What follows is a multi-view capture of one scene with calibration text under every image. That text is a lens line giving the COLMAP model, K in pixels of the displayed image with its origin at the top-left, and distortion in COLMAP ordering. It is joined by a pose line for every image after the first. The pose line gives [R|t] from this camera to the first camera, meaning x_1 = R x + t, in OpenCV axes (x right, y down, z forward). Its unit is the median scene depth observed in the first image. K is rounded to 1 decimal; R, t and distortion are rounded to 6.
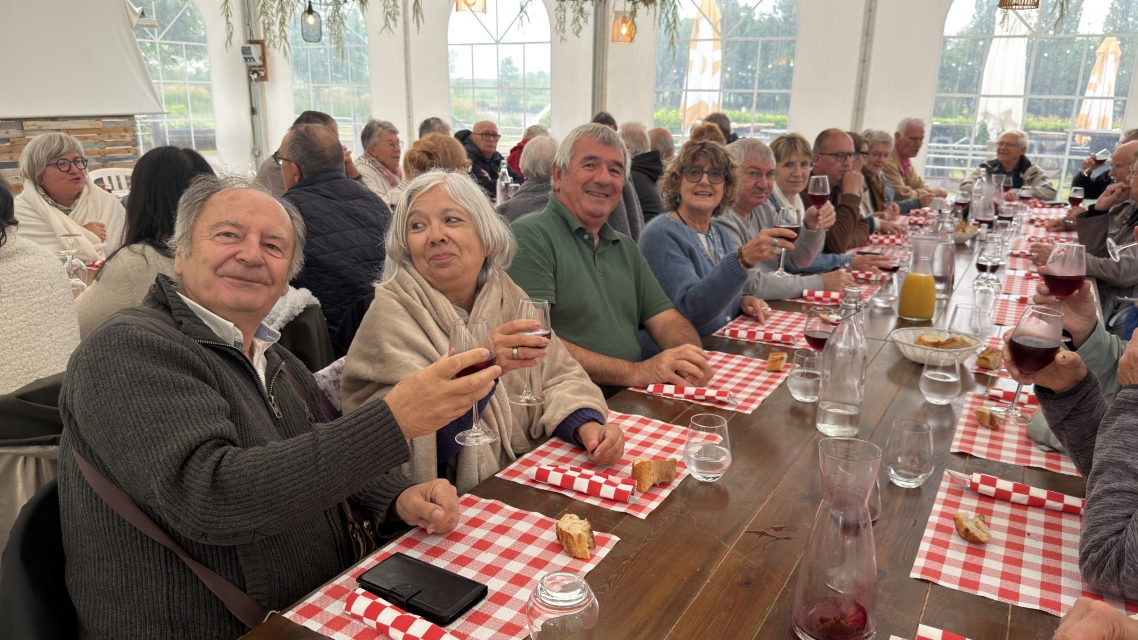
lens RADIAL K [[833.4, 0, 567.7], [0, 833.4, 318.0], [0, 0, 1]] dist [0.003517, -0.002347]
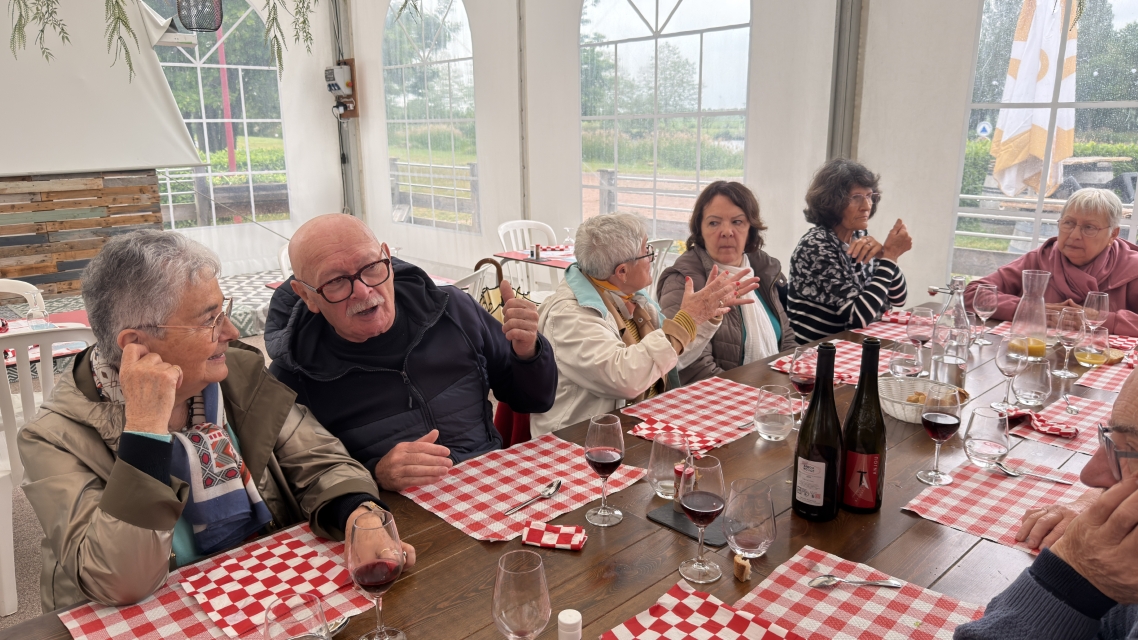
lens RADIAL K [[827.0, 0, 568.3], [0, 827.0, 325.6], [0, 0, 1]] dist [0.001020, -0.026356]
pose [[0.956840, 0.045188, -0.287079, 0.024262], [-0.053568, 0.998335, -0.021397, -0.113705], [0.285634, 0.035852, 0.957668, 0.431201]]
